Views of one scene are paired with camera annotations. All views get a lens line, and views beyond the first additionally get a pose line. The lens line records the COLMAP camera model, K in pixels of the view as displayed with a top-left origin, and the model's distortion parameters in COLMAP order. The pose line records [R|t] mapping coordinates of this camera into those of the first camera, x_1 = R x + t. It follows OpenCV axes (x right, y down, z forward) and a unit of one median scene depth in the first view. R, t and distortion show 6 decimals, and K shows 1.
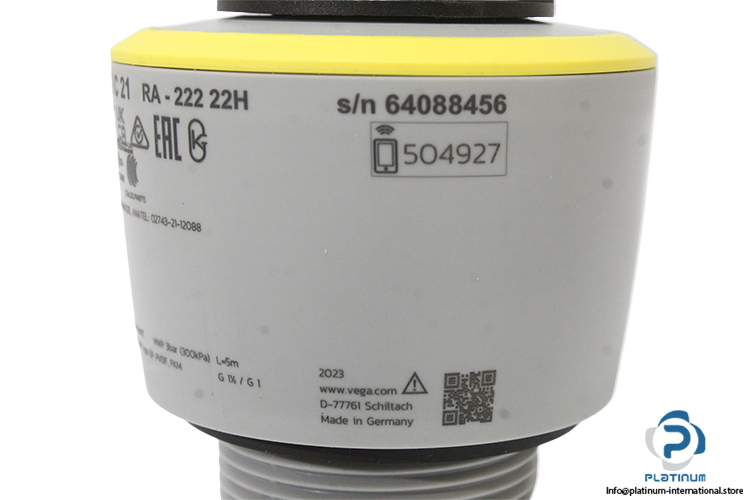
lens RADIAL K [[1454.6, 0, 375.0], [0, 1454.6, 250.0], [0, 0, 1]] dist [0.041664, 0.109519]
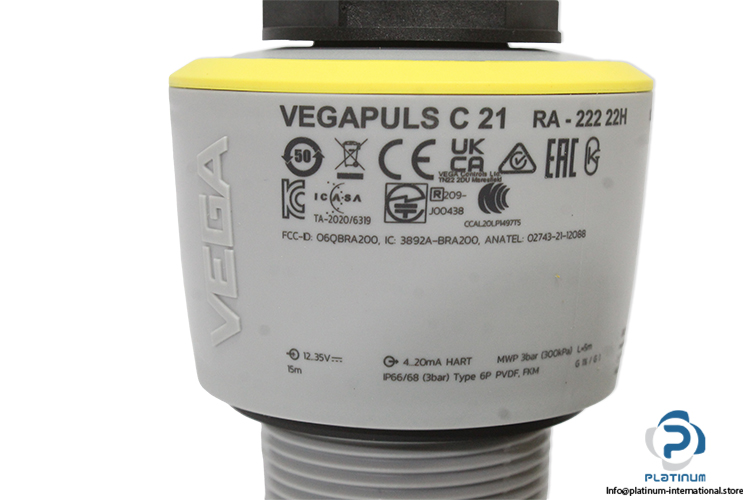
lens RADIAL K [[1406.3, 0, 375.0], [0, 1406.3, 250.0], [0, 0, 1]] dist [0.034261, 0.049213]
pose [[0.192276, -0.151796, 0.969530, -1.206945], [0.155711, 0.980167, 0.122581, -0.161269], [-0.968909, 0.127397, 0.212099, 0.924900]]
